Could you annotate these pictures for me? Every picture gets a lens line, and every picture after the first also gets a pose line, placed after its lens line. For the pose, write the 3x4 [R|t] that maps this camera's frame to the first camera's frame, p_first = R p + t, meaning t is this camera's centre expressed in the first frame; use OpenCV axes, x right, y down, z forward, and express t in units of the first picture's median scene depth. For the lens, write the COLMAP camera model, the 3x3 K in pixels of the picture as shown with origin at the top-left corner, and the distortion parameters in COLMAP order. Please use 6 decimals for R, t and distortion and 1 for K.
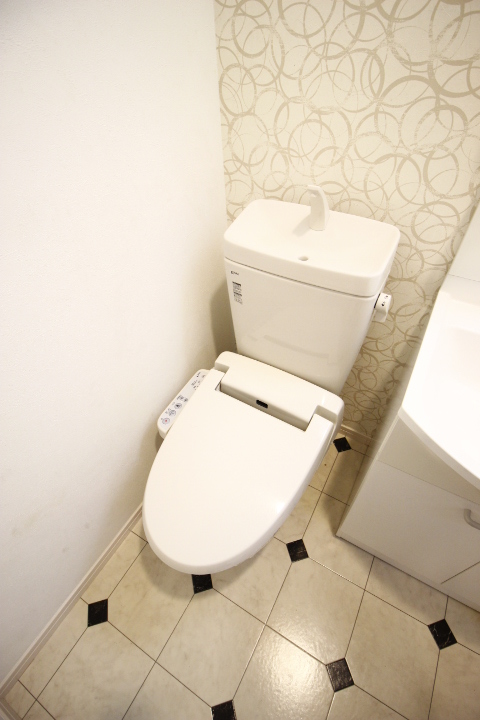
lens RADIAL K [[337.7, 0, 246.6], [0, 337.7, 357.8], [0, 0, 1]] dist [-0.013718, -0.003548]
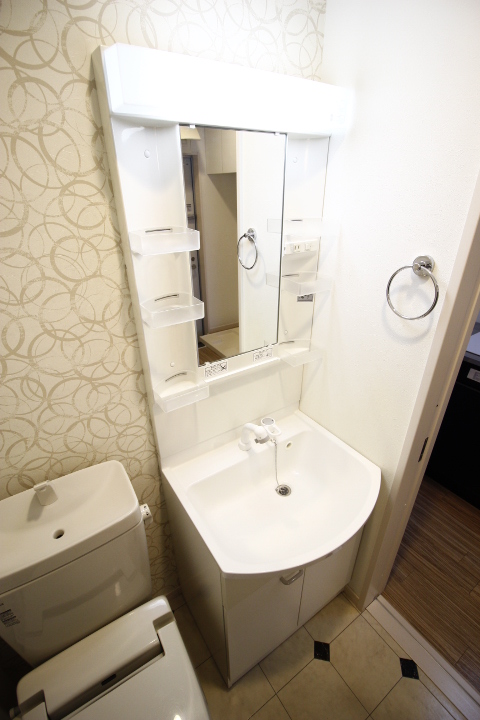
lens RADIAL K [[337.7, 0, 243.8], [0, 337.7, 361.6], [0, 0, 1]] dist [-0.013718, -0.003548]
pose [[0.442973, -0.406151, 0.799260, -0.207969], [0.637967, 0.769161, 0.037276, -0.426094], [-0.629899, 0.493390, 0.599828, -0.262328]]
